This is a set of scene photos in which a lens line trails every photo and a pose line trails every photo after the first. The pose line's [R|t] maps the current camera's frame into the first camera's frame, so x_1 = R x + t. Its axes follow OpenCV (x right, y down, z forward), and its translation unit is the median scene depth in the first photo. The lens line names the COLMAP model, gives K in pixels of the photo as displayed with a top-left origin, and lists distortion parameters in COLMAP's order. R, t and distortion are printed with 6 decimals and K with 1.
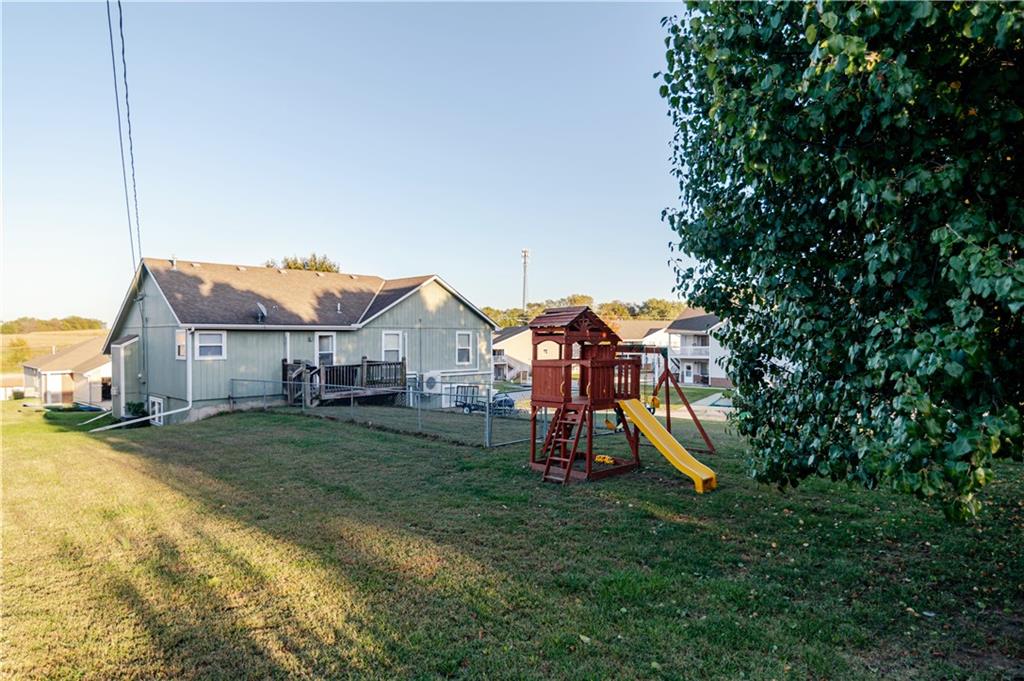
lens RADIAL K [[597.1, 0, 512.0], [0, 597.1, 340.5], [0, 0, 1]] dist [0.002028, 0.000158]
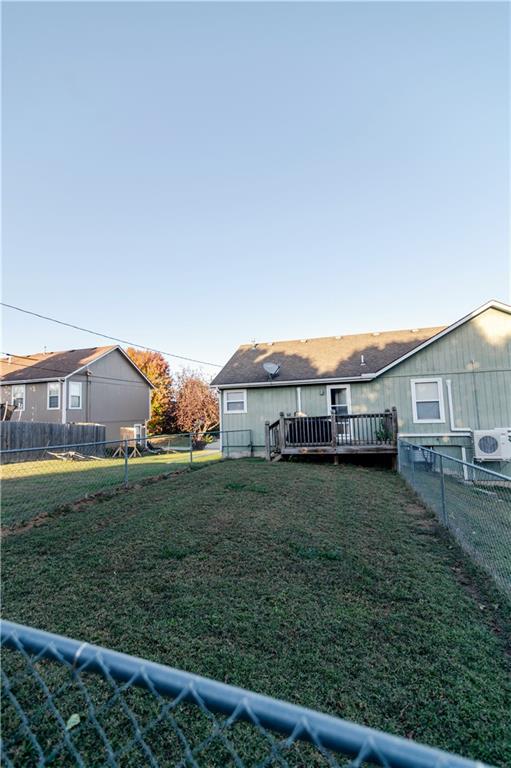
lens RADIAL K [[344.1, 0, 256.7], [0, 344.1, 384.5], [0, 0, 1]] dist [0.017132, -0.000537]
pose [[0.475184, -0.092962, -0.874962, 0.107791], [0.023832, 0.995398, -0.092815, 0.030719], [0.879564, 0.023252, 0.475213, 0.543318]]
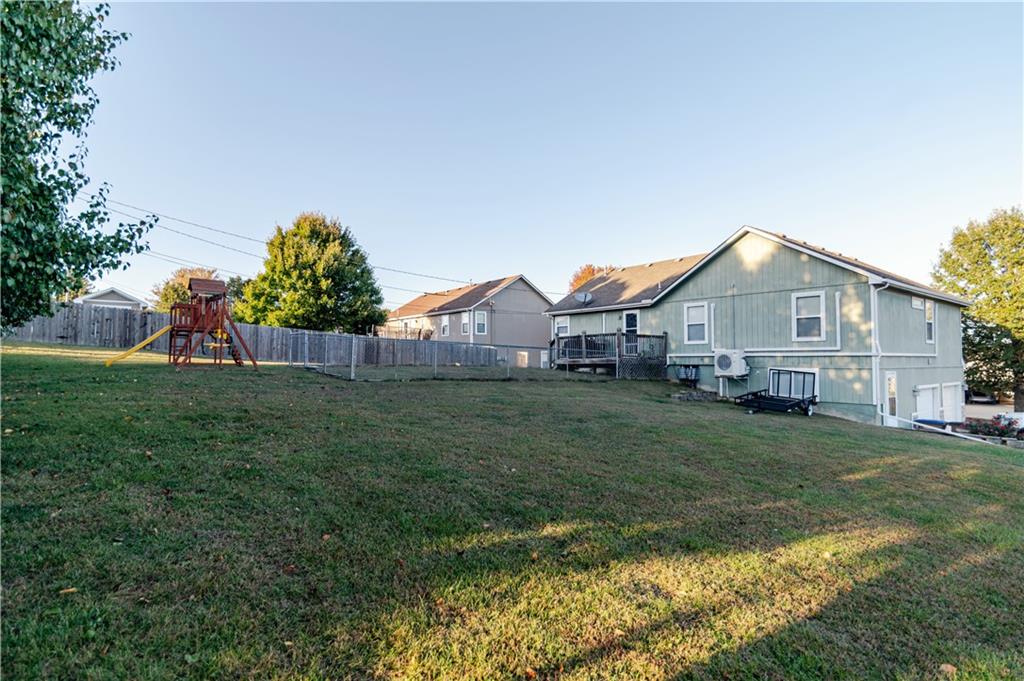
lens RADIAL K [[531.5, 0, 514.8], [0, 531.5, 344.4], [0, 0, 1]] dist [0.010396, 0.000575]
pose [[-0.105069, -0.029436, -0.994029, 0.606488], [-0.007192, 0.999558, -0.028840, 0.069543], [0.994439, 0.004119, -0.105235, 0.790520]]
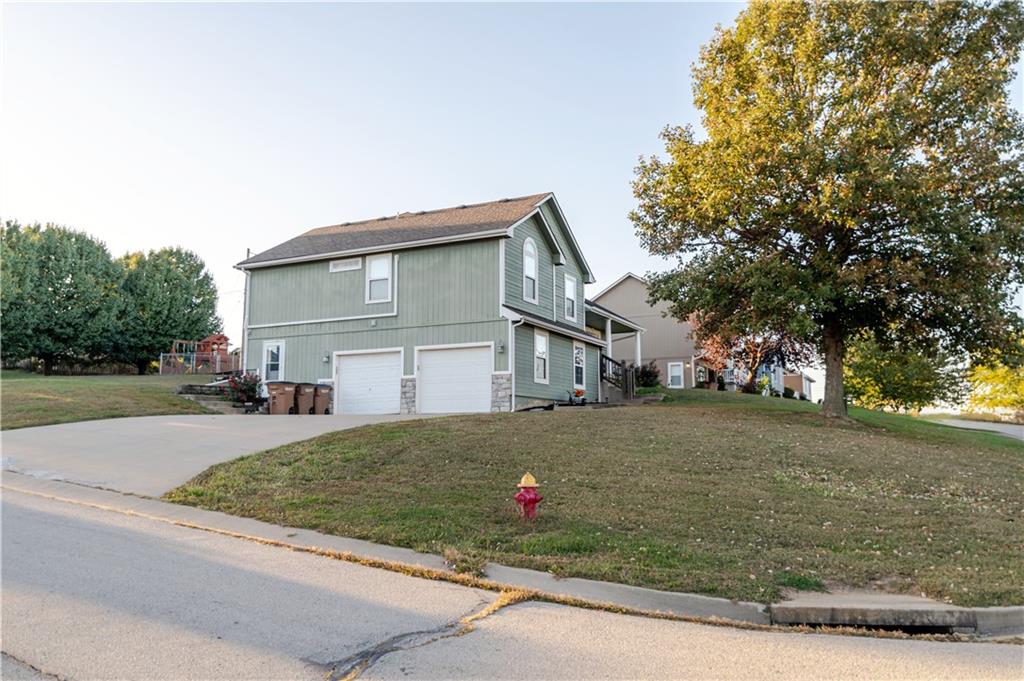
lens RADIAL K [[773.0, 0, 512.1], [0, 773.0, 356.8], [0, 0, 1]] dist [-0.002433, -0.001666]
pose [[-0.949868, -0.031834, -0.311027, -0.053573], [-0.001333, 0.995206, -0.097788, 0.201410], [0.312649, -0.092471, -0.945357, 2.228012]]
